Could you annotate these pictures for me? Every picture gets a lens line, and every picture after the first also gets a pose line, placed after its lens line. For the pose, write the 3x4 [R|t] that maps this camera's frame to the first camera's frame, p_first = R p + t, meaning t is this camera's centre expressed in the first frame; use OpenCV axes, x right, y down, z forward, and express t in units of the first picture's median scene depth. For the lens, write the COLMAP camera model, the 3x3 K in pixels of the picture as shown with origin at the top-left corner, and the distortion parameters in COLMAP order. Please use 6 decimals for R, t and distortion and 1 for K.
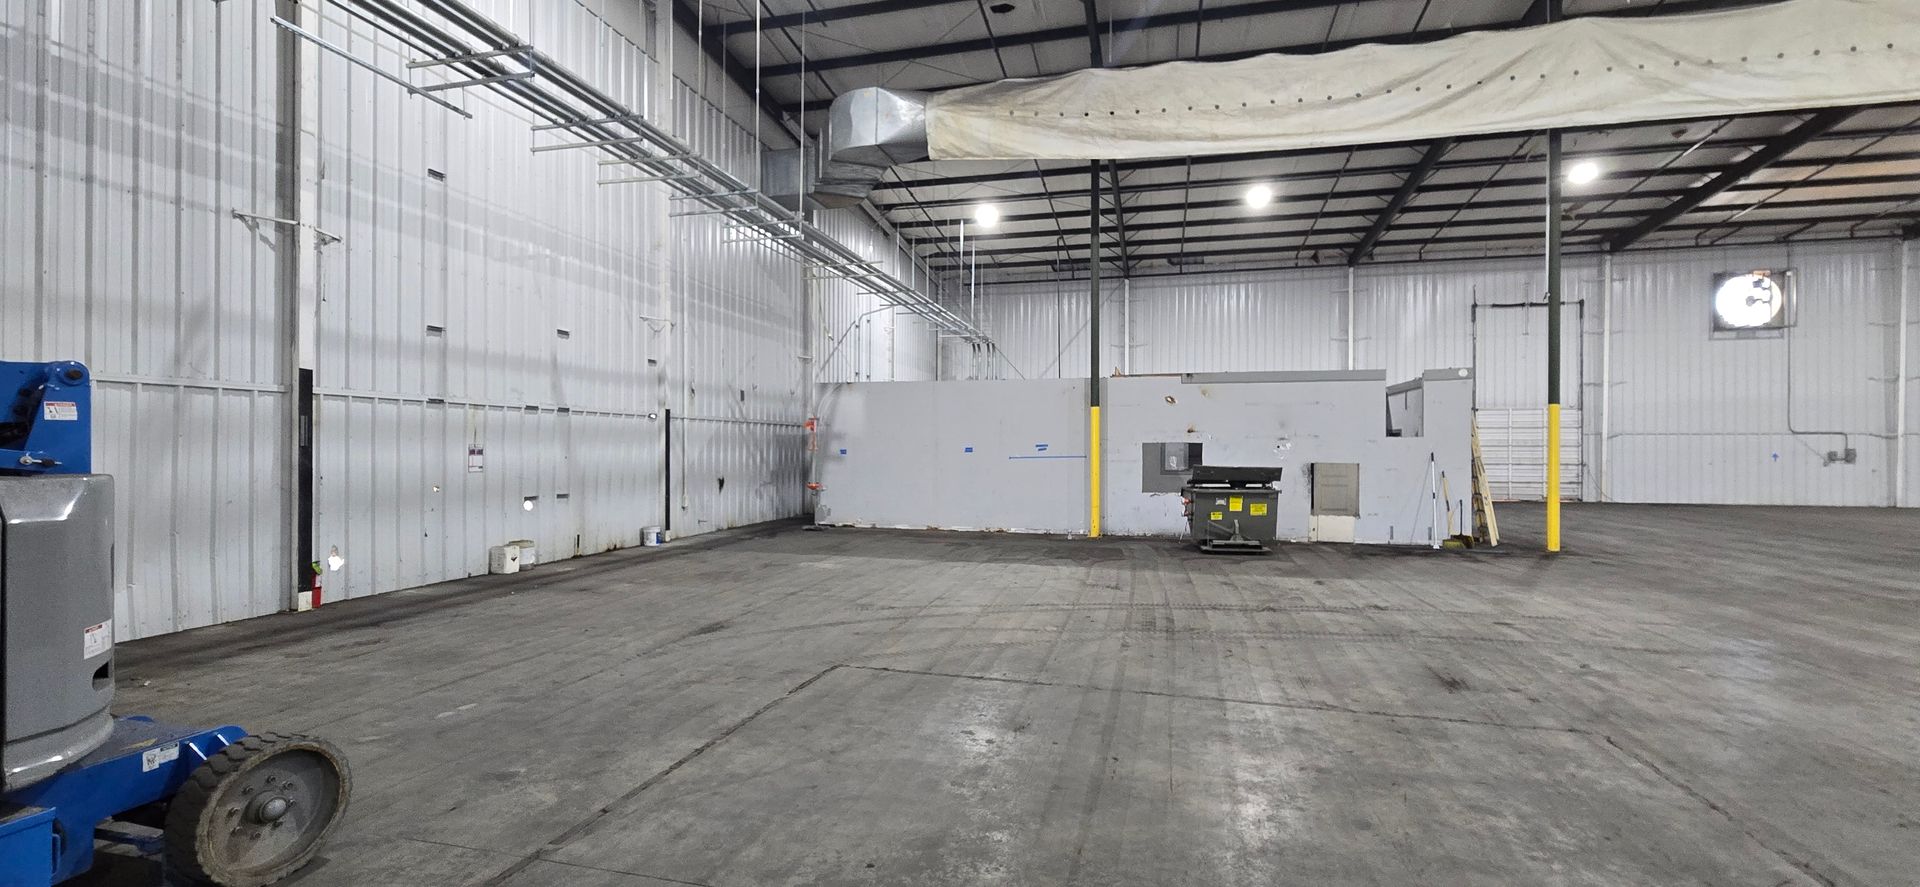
lens RADIAL K [[786.4, 0, 957.2], [0, 786.4, 445.1], [0, 0, 1]] dist [0.001122, -0.000495]
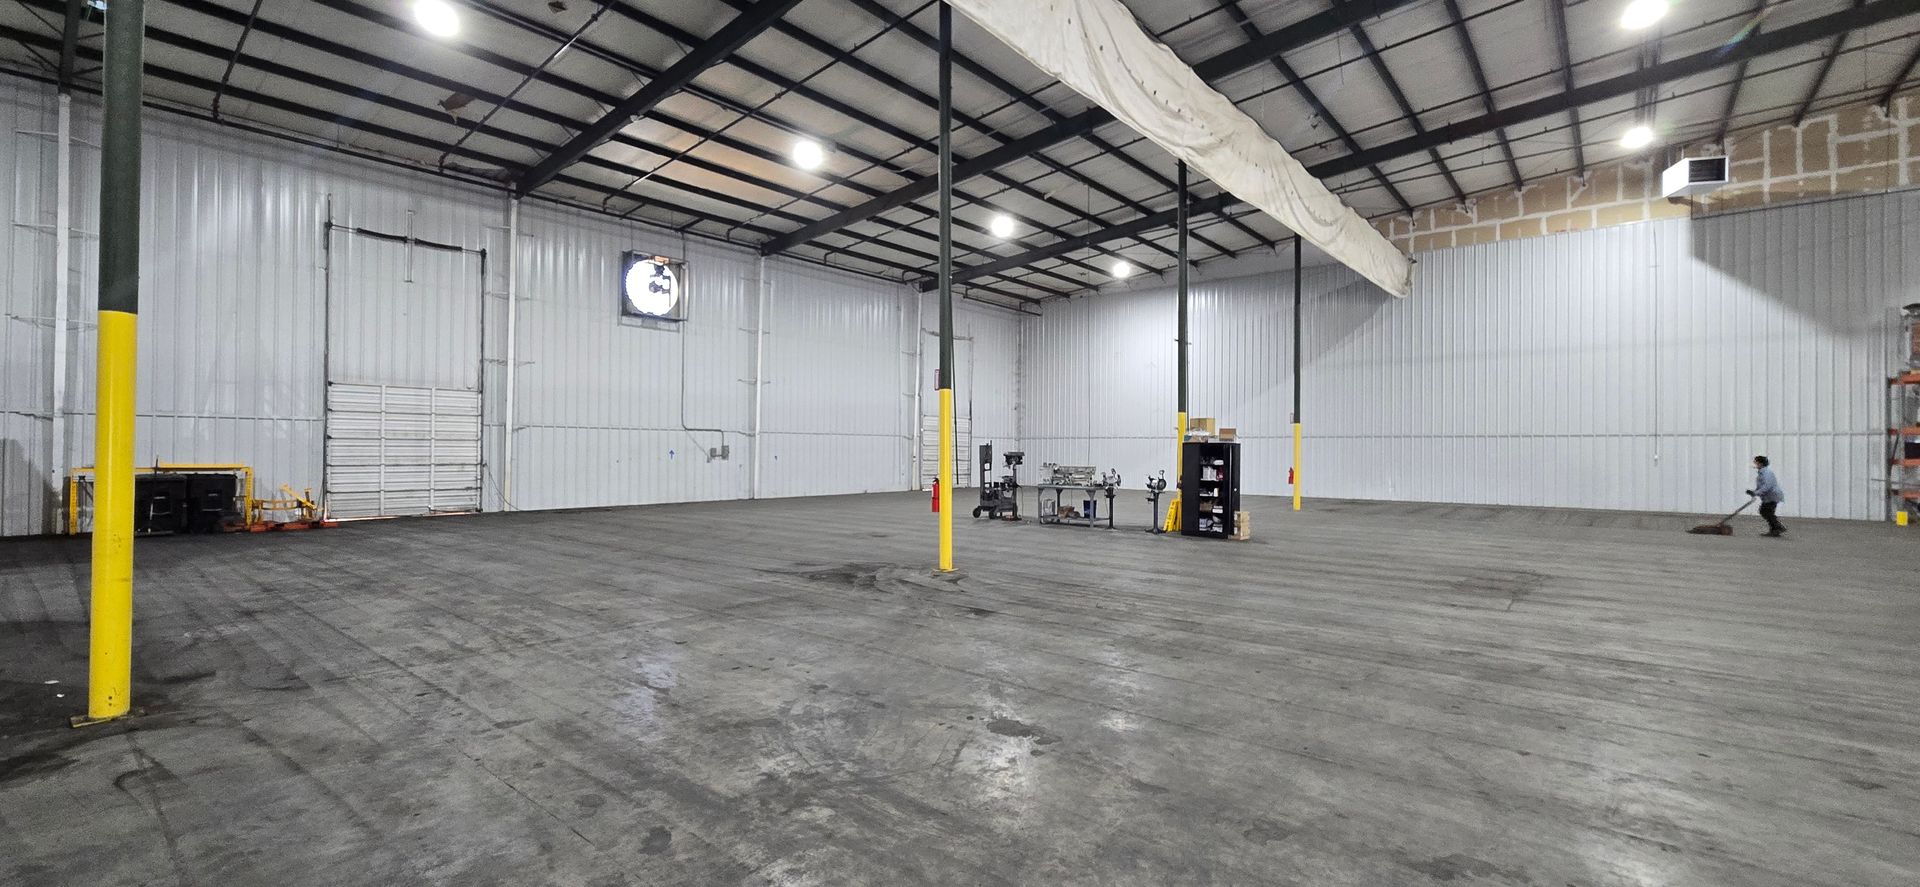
lens RADIAL K [[786.4, 0, 957.2], [0, 786.4, 445.1], [0, 0, 1]] dist [0.001122, -0.000495]
pose [[0.433650, 0.005301, 0.901066, 0.488107], [-0.008732, 0.999960, -0.001681, 0.004752], [-0.901039, -0.007140, 0.433679, 0.402229]]
